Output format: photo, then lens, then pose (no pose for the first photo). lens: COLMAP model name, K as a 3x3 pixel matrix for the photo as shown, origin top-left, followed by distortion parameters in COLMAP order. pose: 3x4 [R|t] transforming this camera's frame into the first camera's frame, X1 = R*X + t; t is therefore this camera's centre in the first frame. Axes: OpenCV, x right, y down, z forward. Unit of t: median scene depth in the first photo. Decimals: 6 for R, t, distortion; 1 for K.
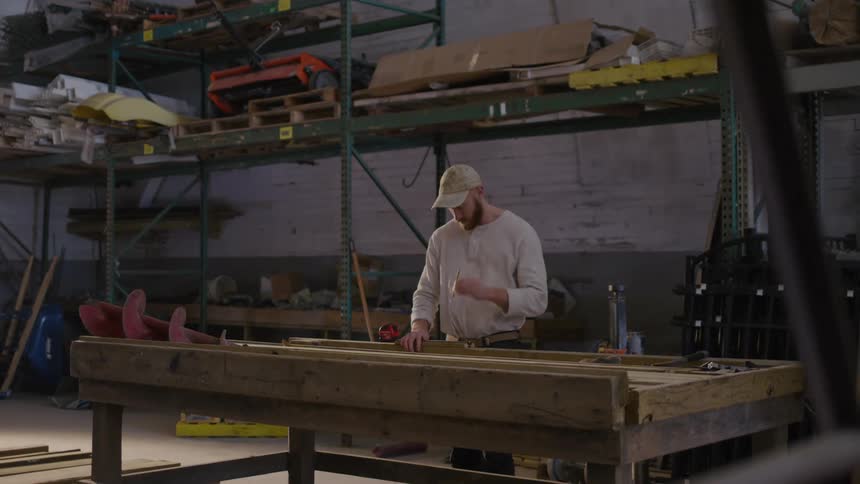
lens RADIAL K [[1190.2, 0, 430.0], [0, 1190.2, 242.0], [0, 0, 1]] dist [-0.069129, 0.018910]
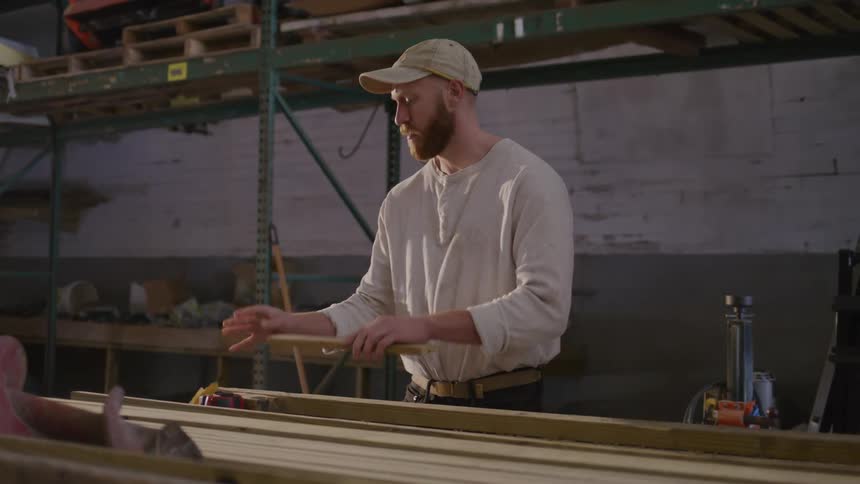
lens RADIAL K [[1214.7, 0, 424.5], [0, 1214.7, 232.0], [0, 0, 1]] dist [-0.070278, -0.009507]
pose [[0.994526, 0.020658, 0.102426, -0.045769], [-0.018352, 0.999558, -0.023406, 0.014377], [-0.102864, 0.021399, 0.994465, 0.272225]]
